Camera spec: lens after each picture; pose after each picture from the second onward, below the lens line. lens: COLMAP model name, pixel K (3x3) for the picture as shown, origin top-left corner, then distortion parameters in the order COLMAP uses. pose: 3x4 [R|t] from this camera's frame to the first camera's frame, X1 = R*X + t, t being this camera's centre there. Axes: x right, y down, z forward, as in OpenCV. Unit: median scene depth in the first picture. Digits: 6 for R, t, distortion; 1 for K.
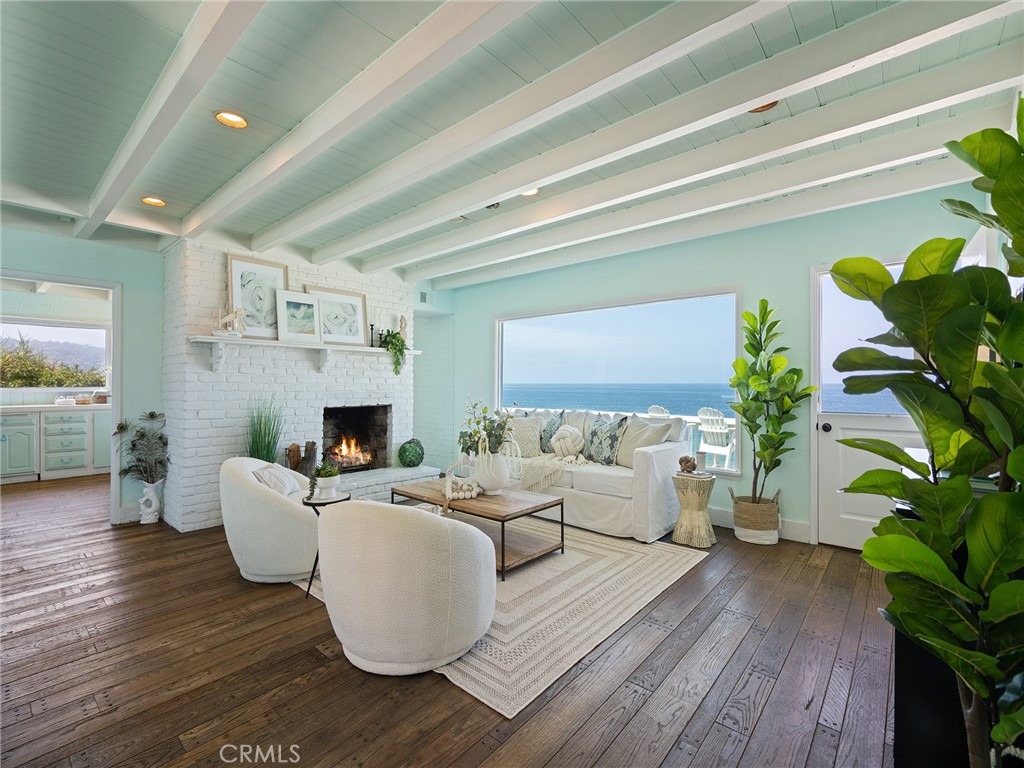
lens RADIAL K [[470.5, 0, 507.6], [0, 470.5, 384.9], [0, 0, 1]] dist [-0.002015, 0.000280]
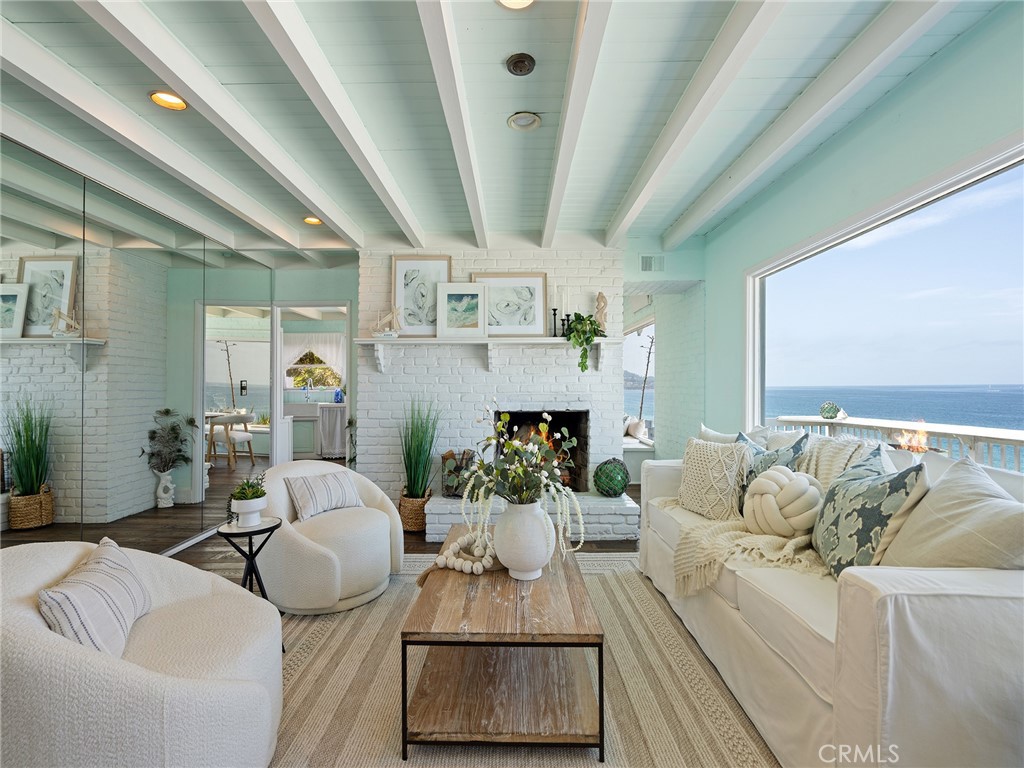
lens RADIAL K [[470.5, 0, 508.3], [0, 470.5, 384.3], [0, 0, 1]] dist [-0.002015, 0.000280]
pose [[0.647195, -0.010254, -0.762256, 0.295242], [0.002539, 0.999933, -0.011296, 0.008267], [0.762321, 0.005375, 0.647177, 0.478641]]
